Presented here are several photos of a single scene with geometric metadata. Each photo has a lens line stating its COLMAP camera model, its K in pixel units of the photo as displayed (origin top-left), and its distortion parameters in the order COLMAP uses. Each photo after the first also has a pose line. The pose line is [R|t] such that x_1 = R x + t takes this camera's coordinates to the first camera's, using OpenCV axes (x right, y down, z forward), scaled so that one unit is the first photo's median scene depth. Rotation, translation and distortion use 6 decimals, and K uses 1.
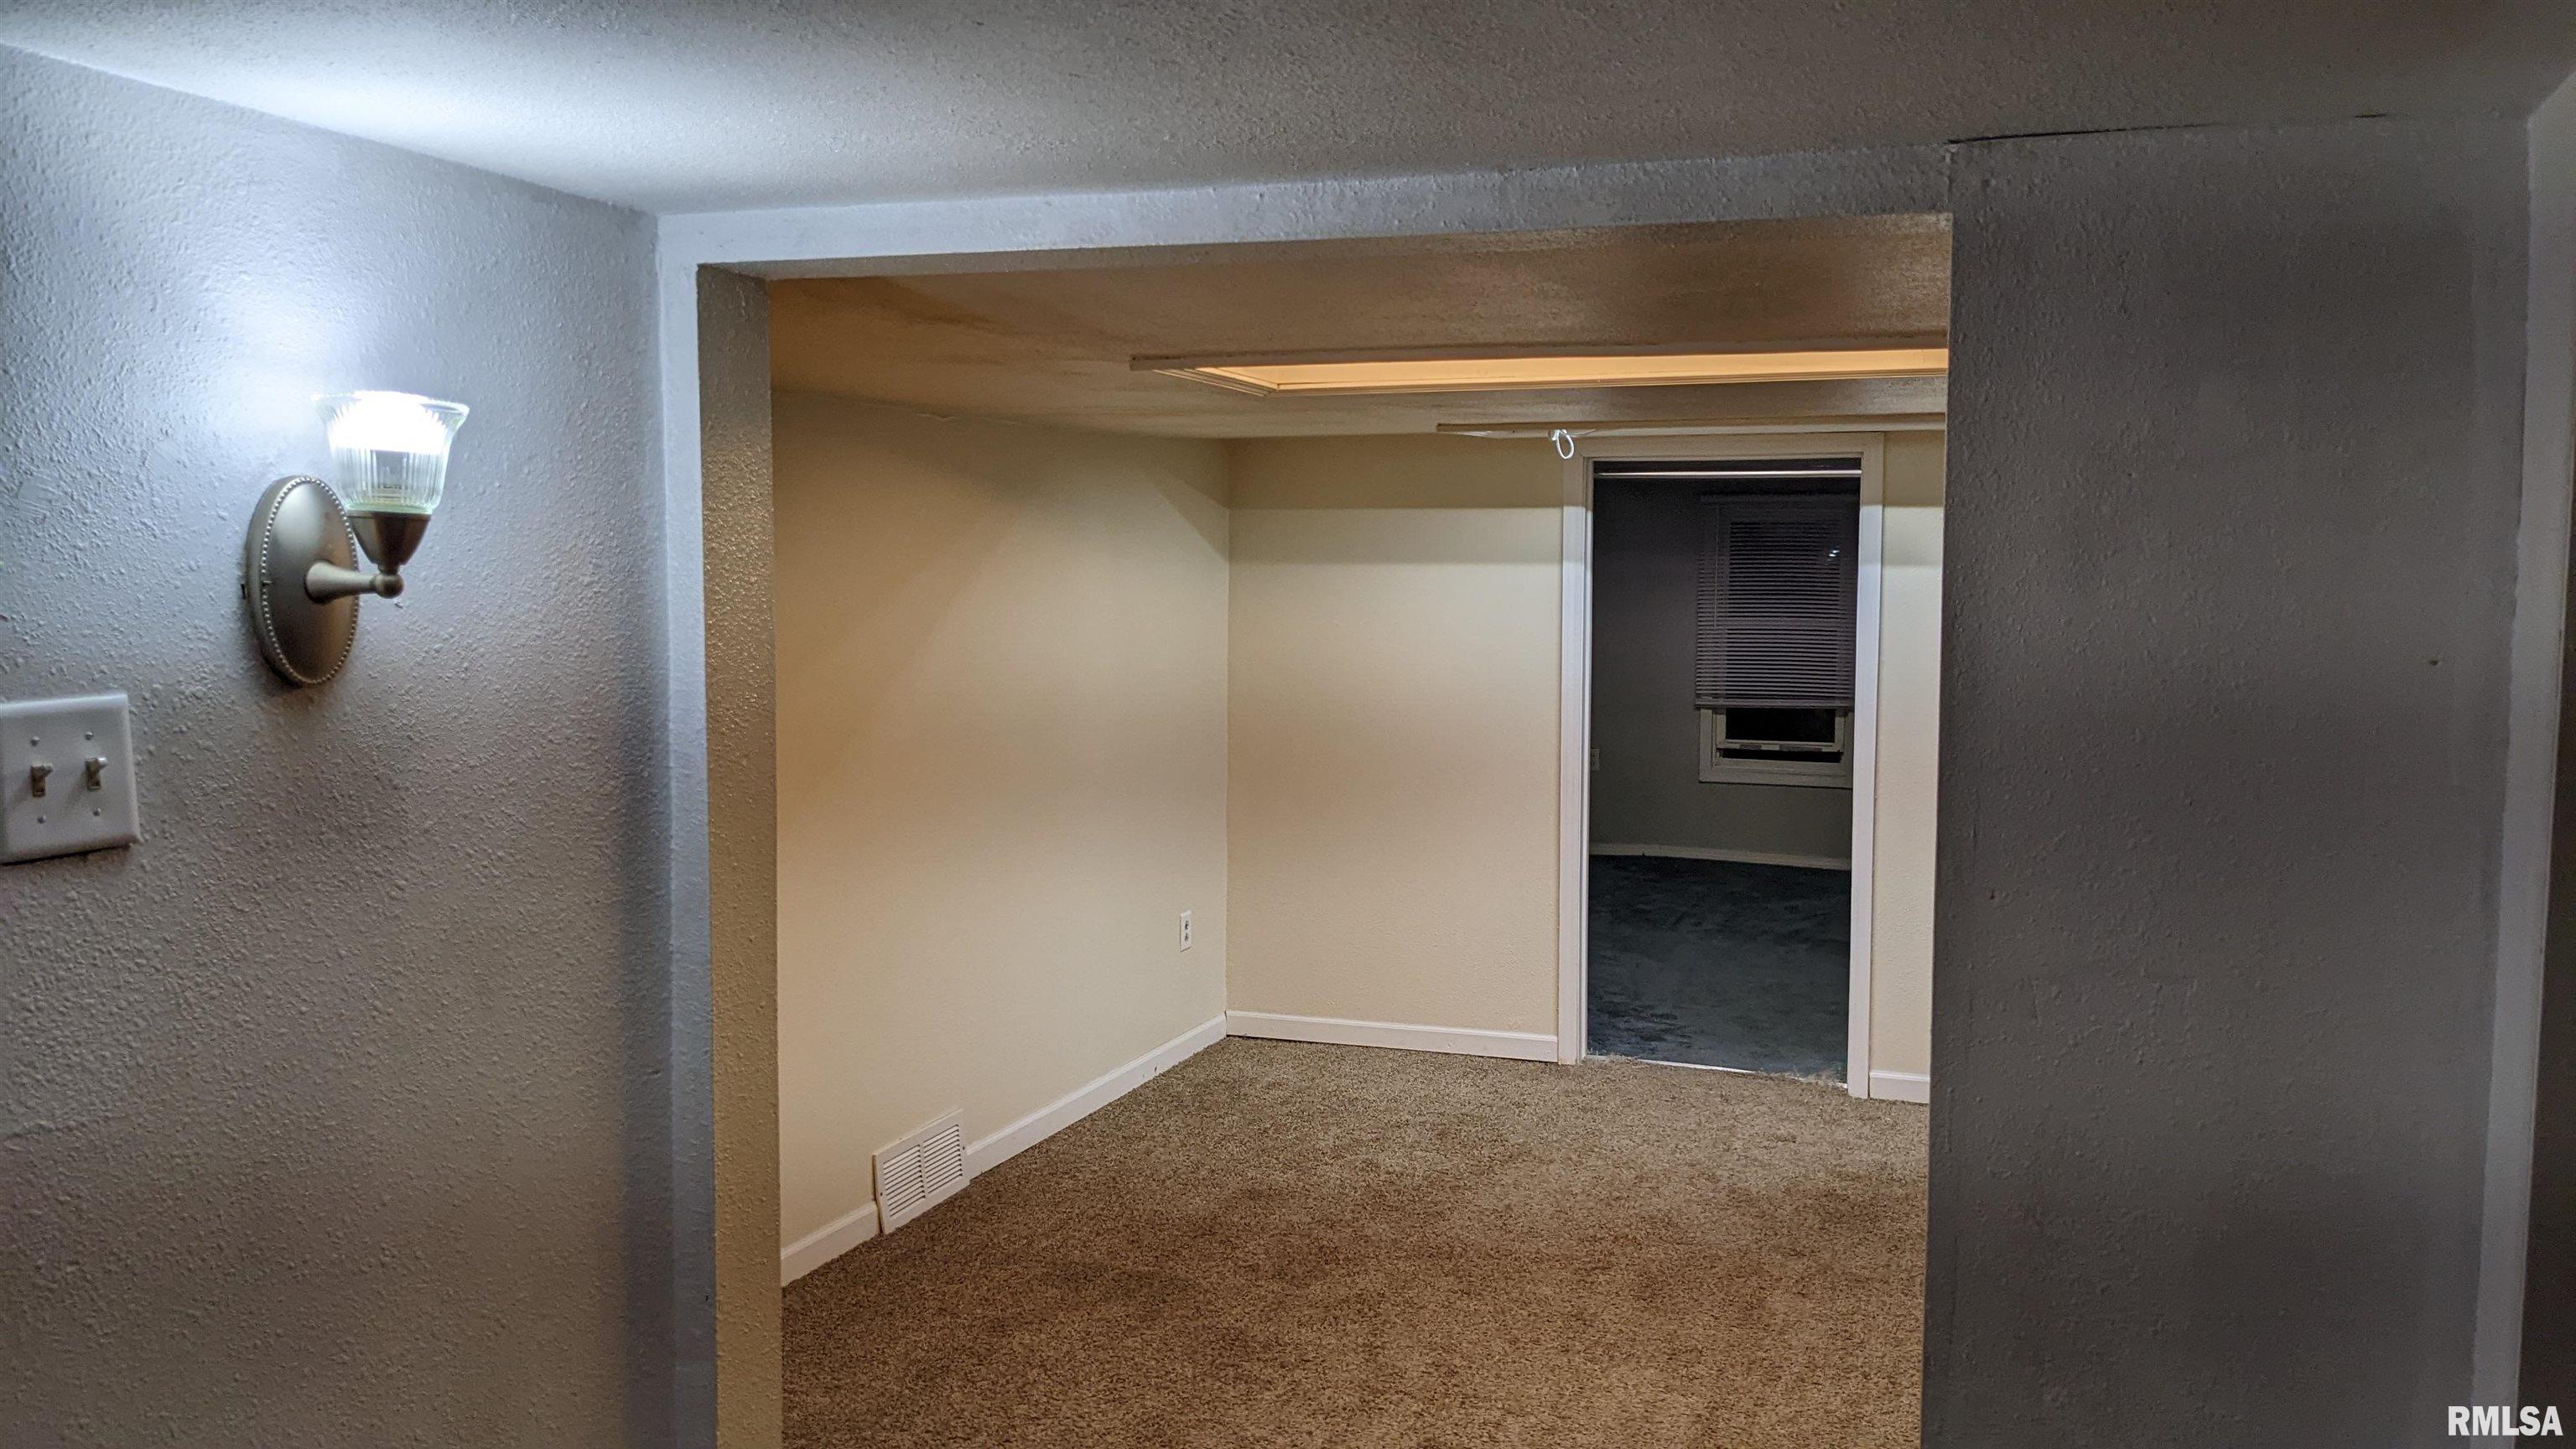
lens RADIAL K [[2029.1, 0, 1288.0], [0, 2029.1, 724.5], [0, 0, 1]] dist [0.086504, -0.186035]
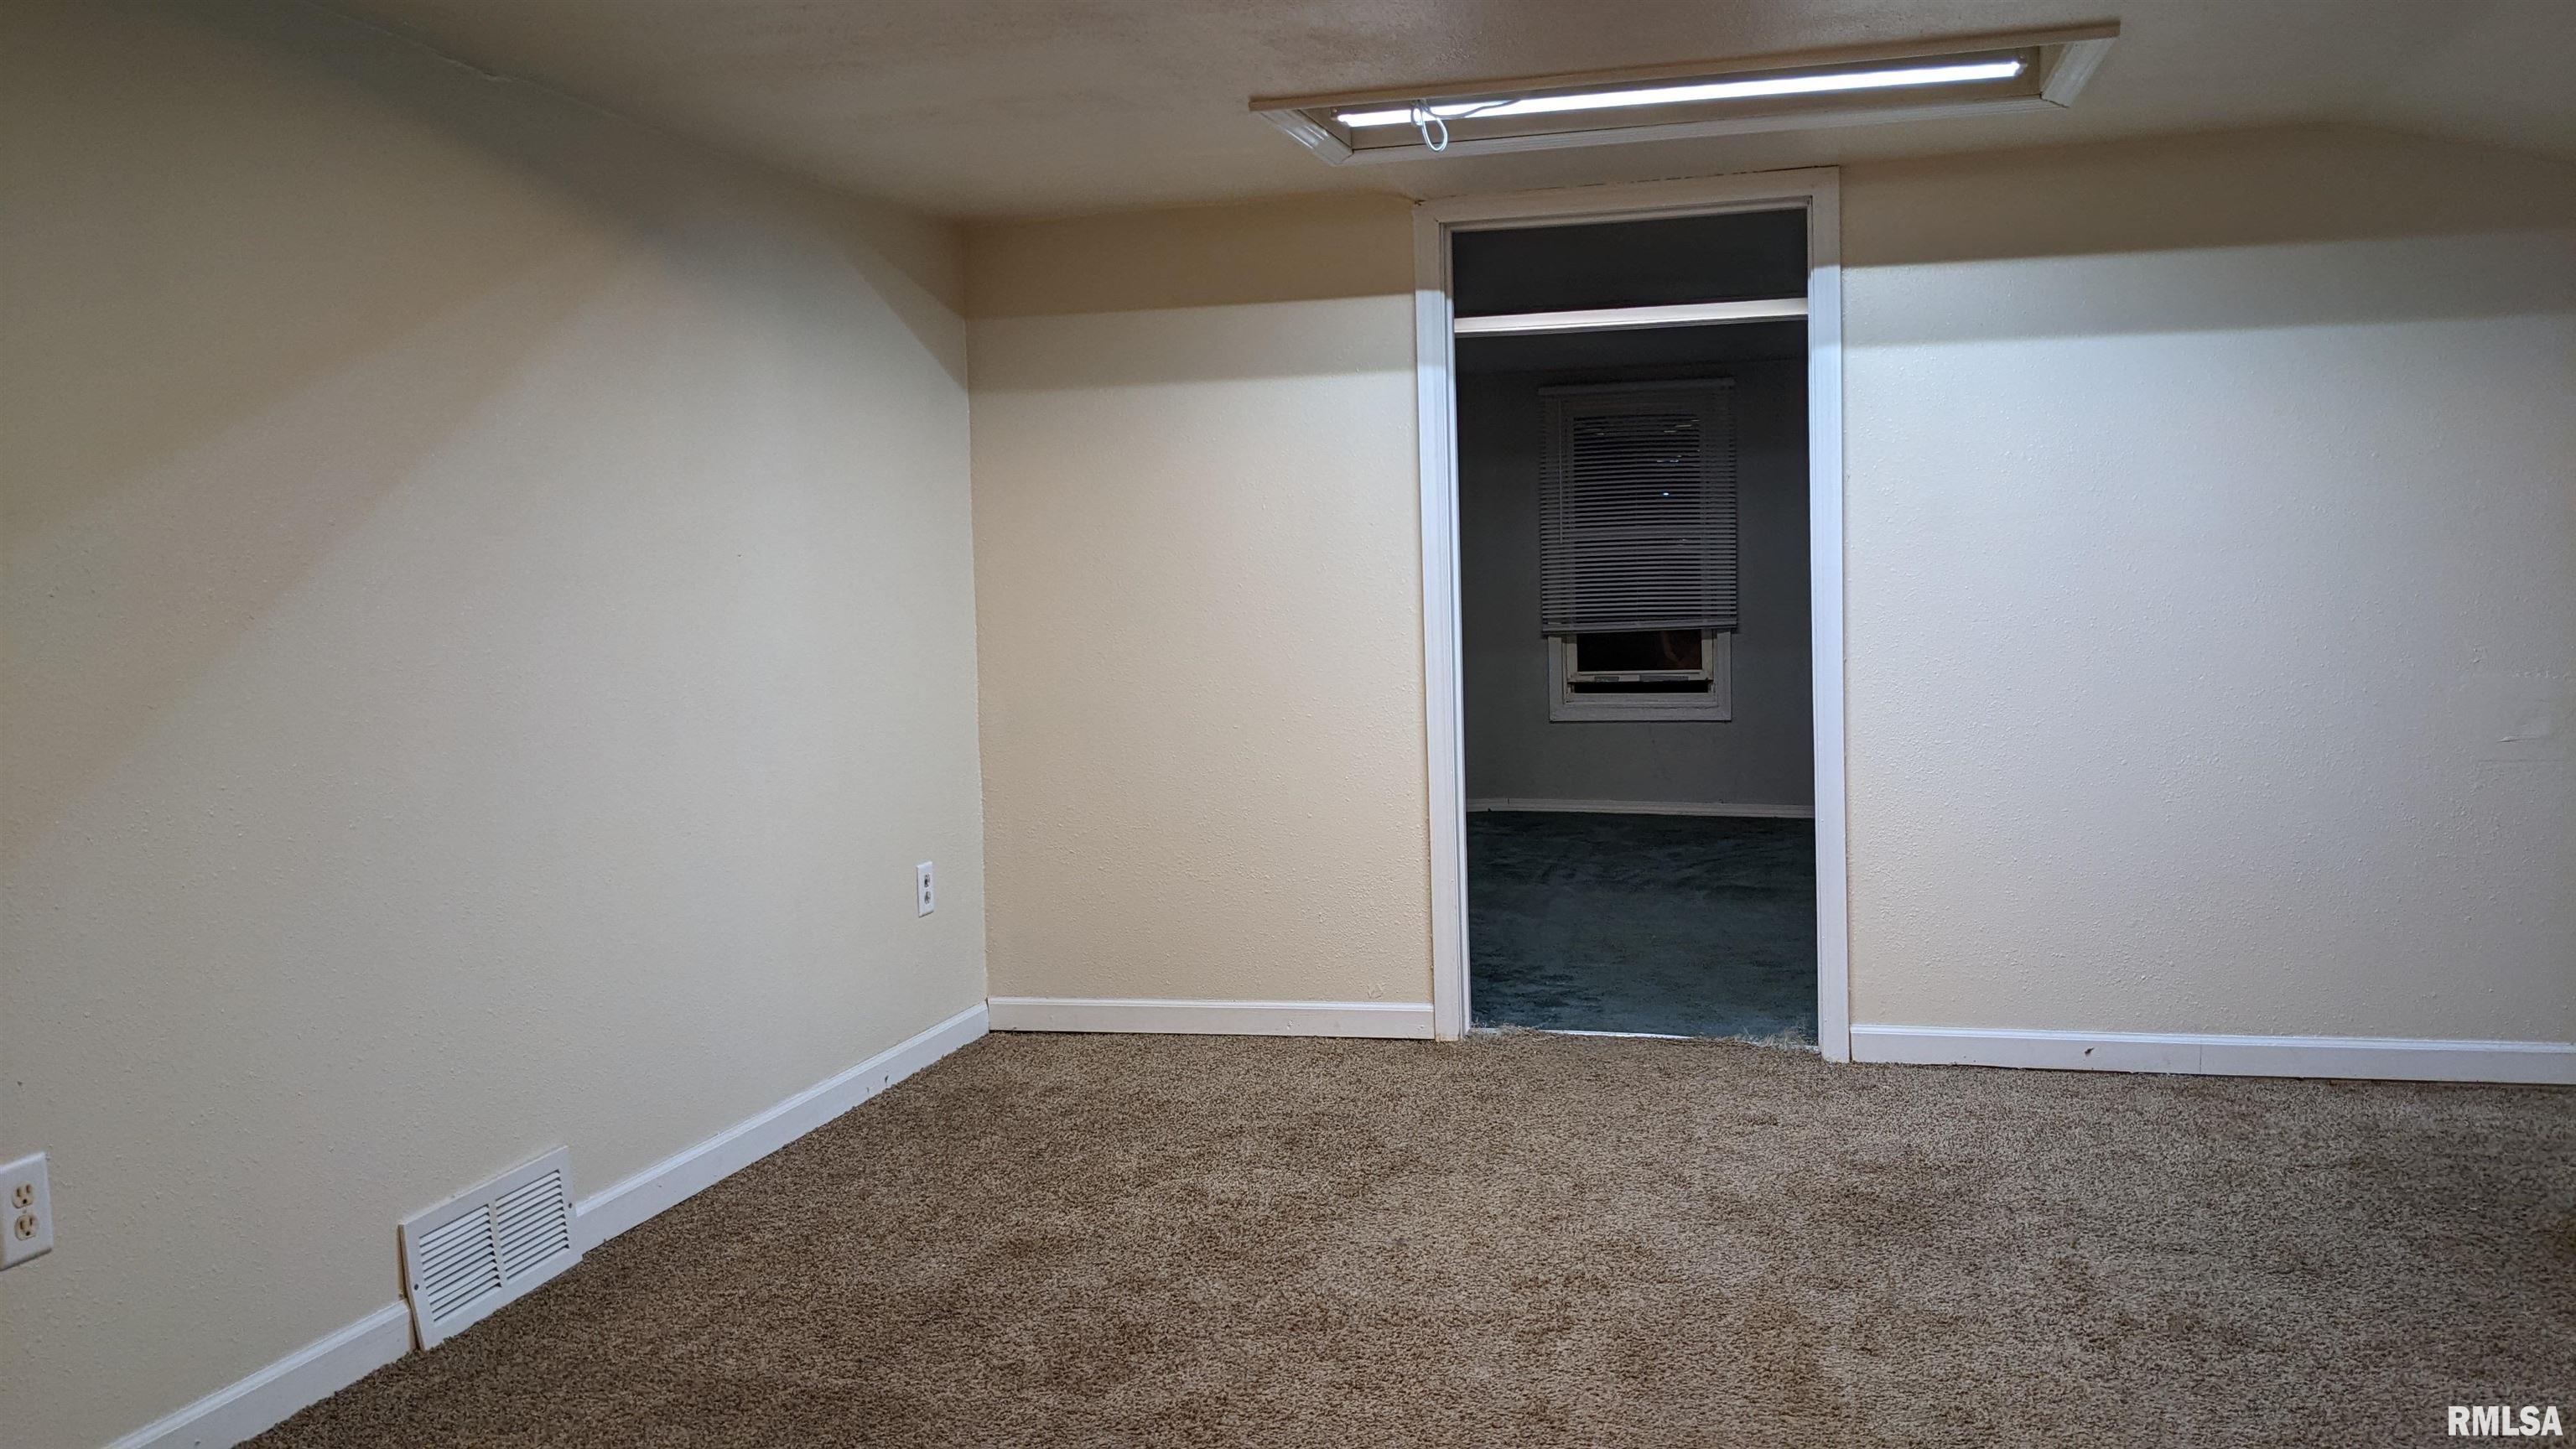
lens RADIAL K [[2029.1, 0, 1288.0], [0, 2029.1, 724.5], [0, 0, 1]] dist [0.086504, -0.186035]
pose [[0.993983, -0.037229, 0.103016, 0.007473], [0.038581, 0.999193, -0.011160, 0.066336], [-0.102517, 0.015067, 0.994617, 0.305680]]
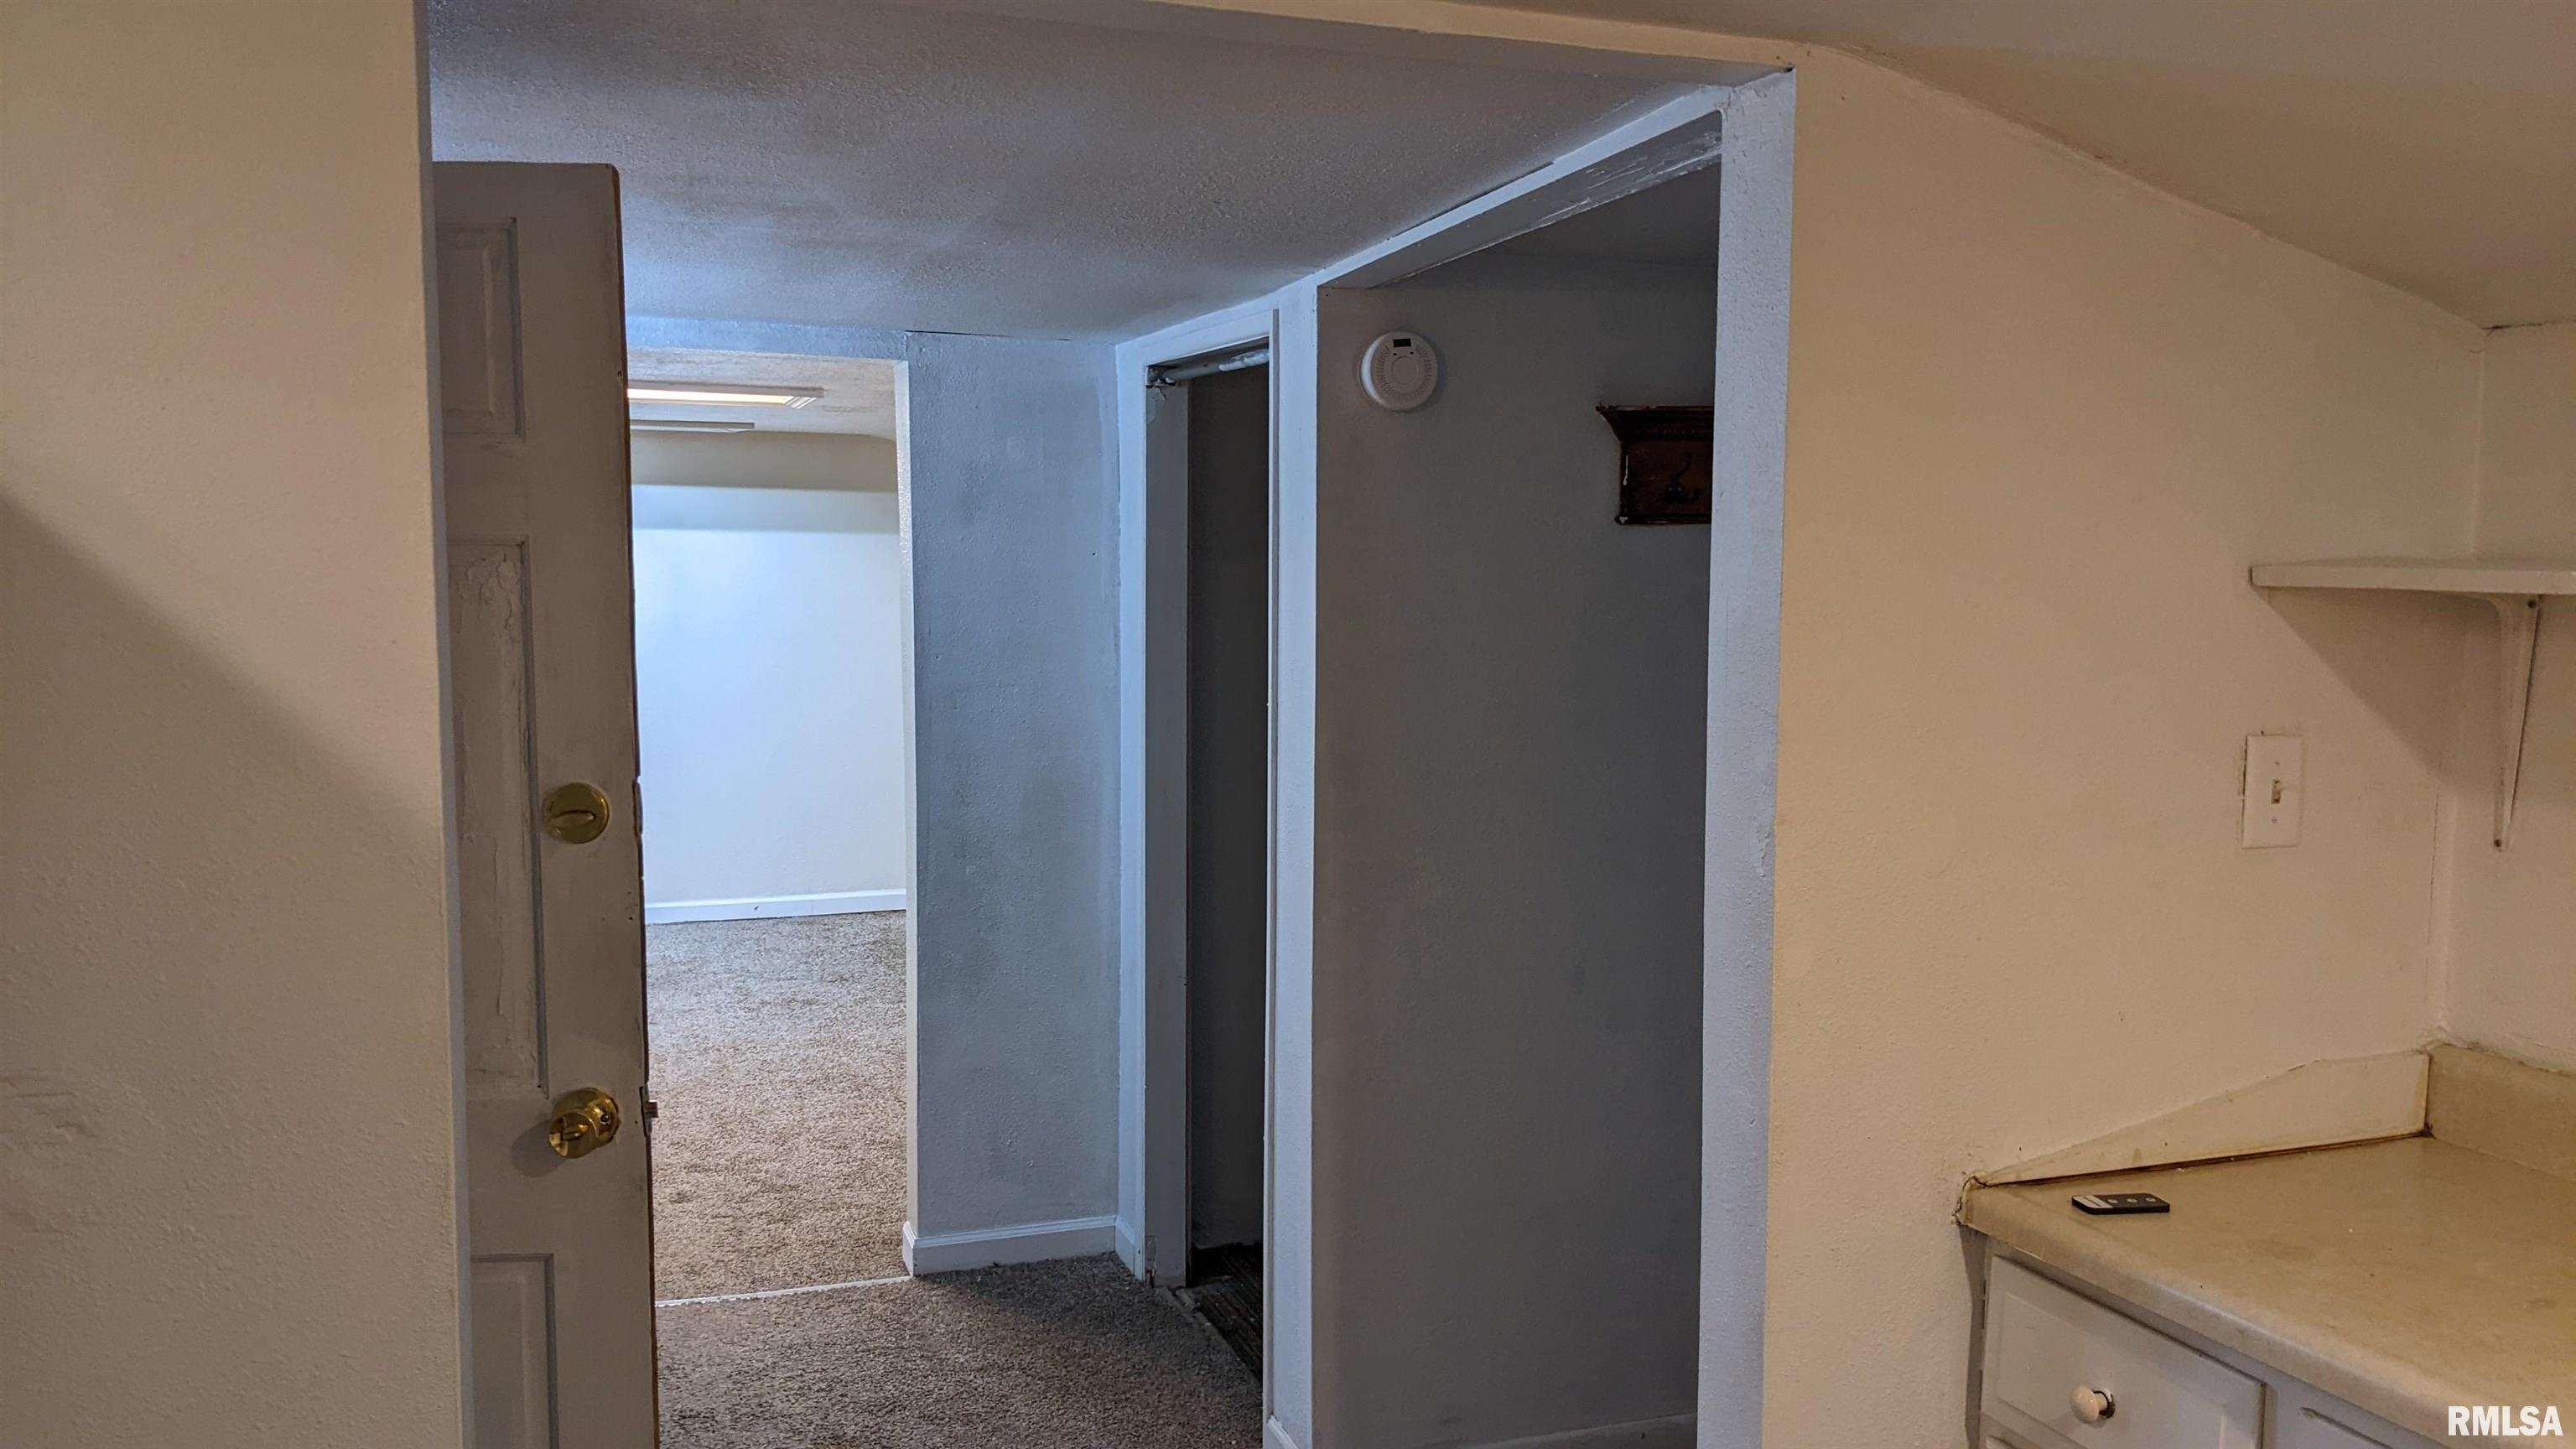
lens RADIAL K [[2029.1, 0, 1288.0], [0, 2029.1, 724.5], [0, 0, 1]] dist [0.086504, -0.186035]
pose [[0.755762, -0.054026, 0.652615, -0.285853], [0.047439, 0.998489, 0.027721, 0.037940], [-0.653126, 0.010009, 0.757183, -0.332776]]
